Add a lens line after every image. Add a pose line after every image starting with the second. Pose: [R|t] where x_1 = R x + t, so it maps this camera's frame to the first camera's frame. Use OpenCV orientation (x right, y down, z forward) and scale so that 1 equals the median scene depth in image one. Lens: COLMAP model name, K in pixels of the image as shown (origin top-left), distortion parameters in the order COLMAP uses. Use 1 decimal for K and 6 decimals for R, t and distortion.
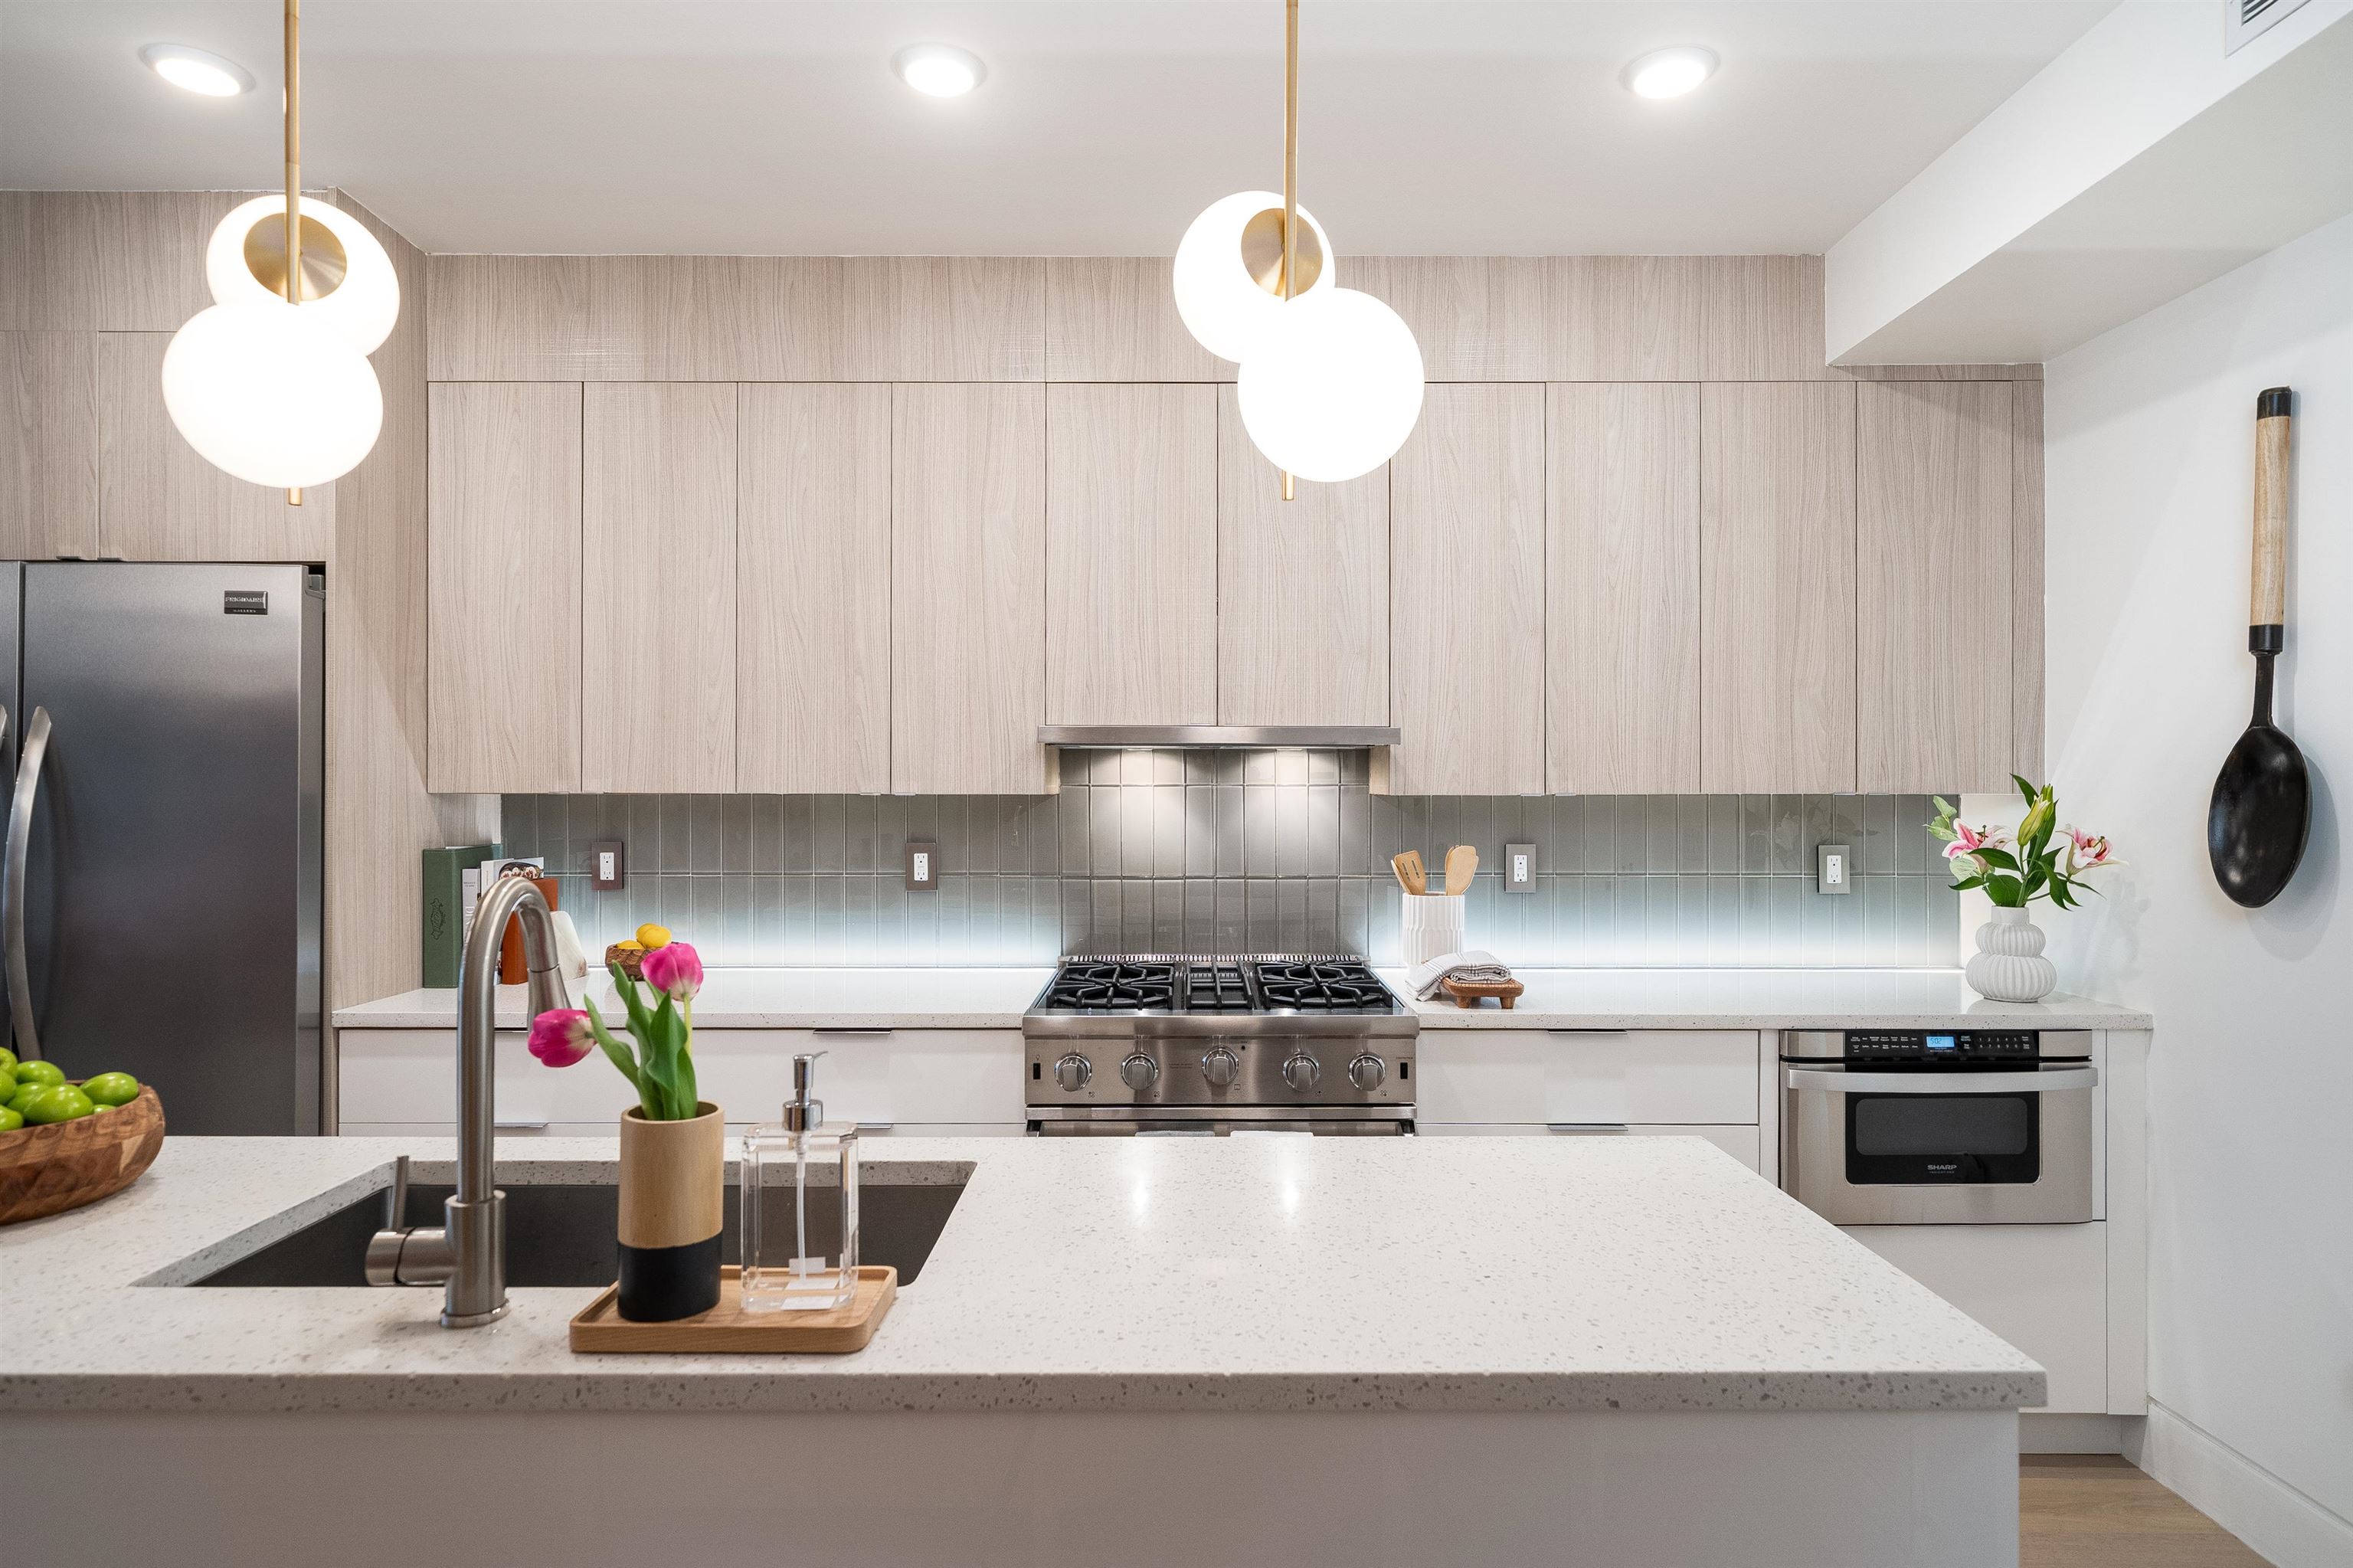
lens RADIAL K [[1321.0, 0, 1176.5], [0, 1321.0, 784.0], [0, 0, 1]] dist [0.002822, 0.000042]
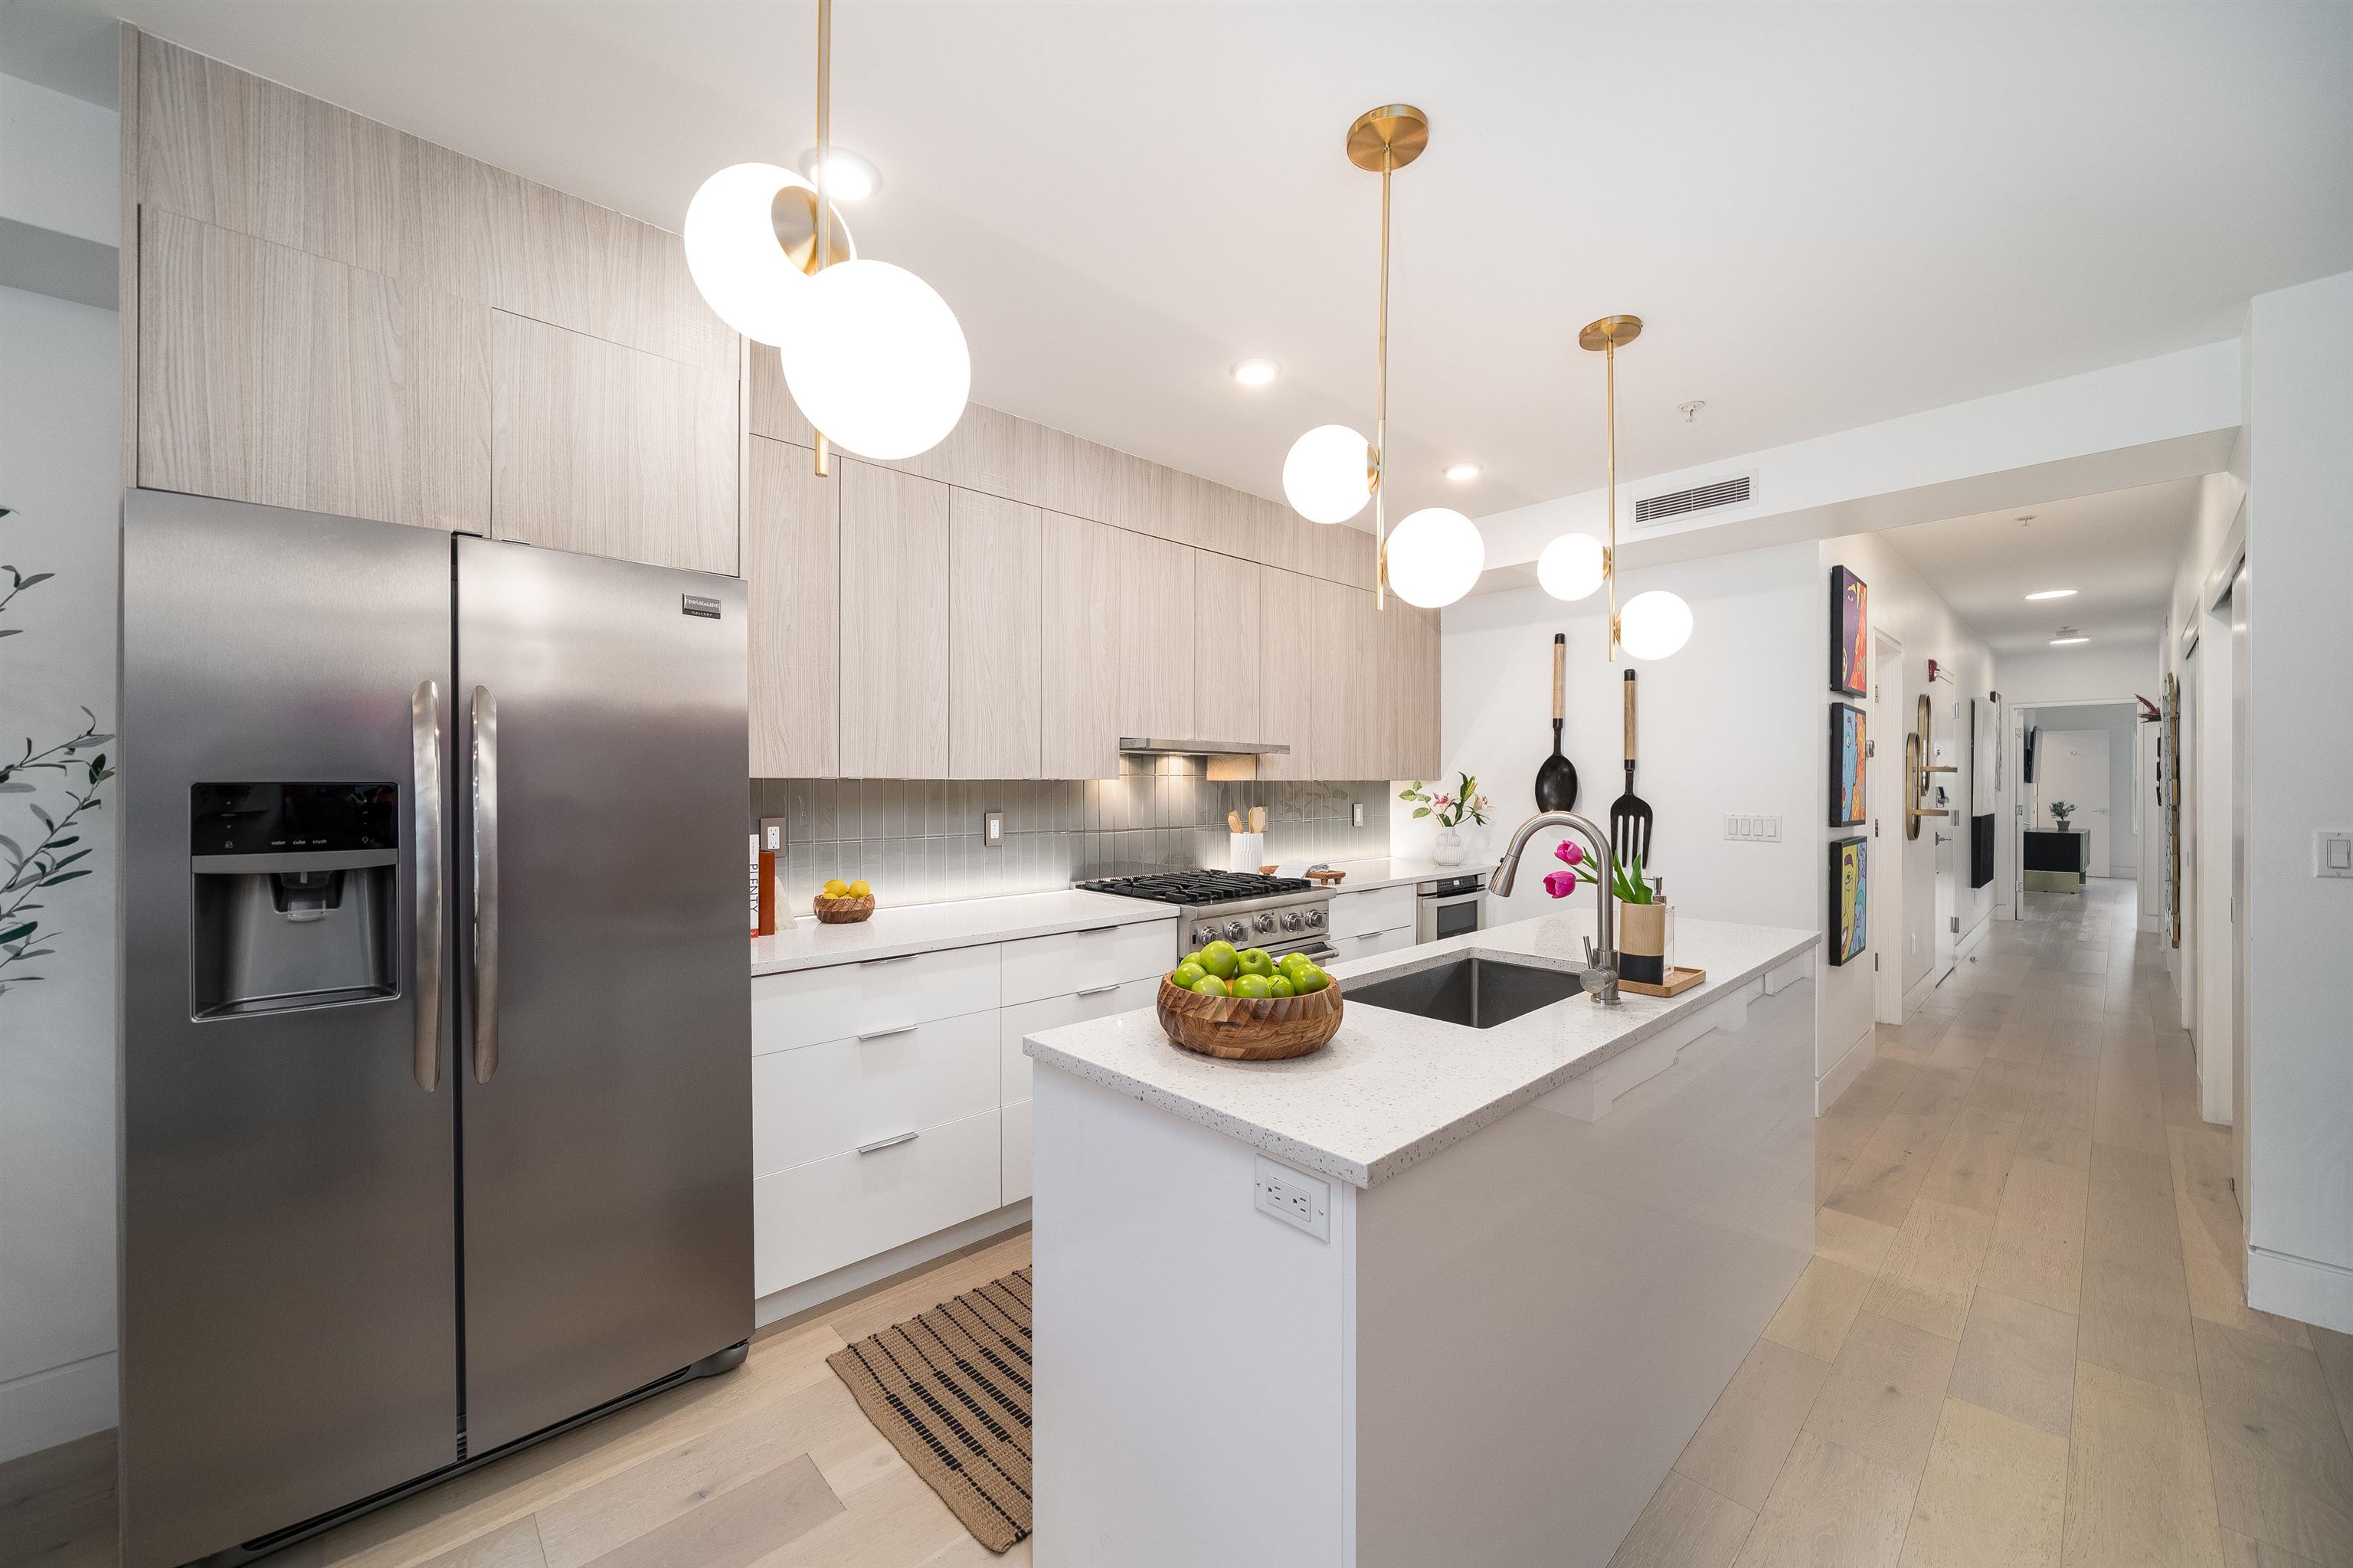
lens RADIAL K [[883.2, 0, 1176.1], [0, 883.2, 786.0], [0, 0, 1]] dist [-0.003895, -0.000275]
pose [[0.730138, -0.002294, 0.683296, -0.798816], [-0.004023, 0.999963, 0.007657, 0.007018], [-0.683288, -0.008339, 0.730102, 0.152728]]
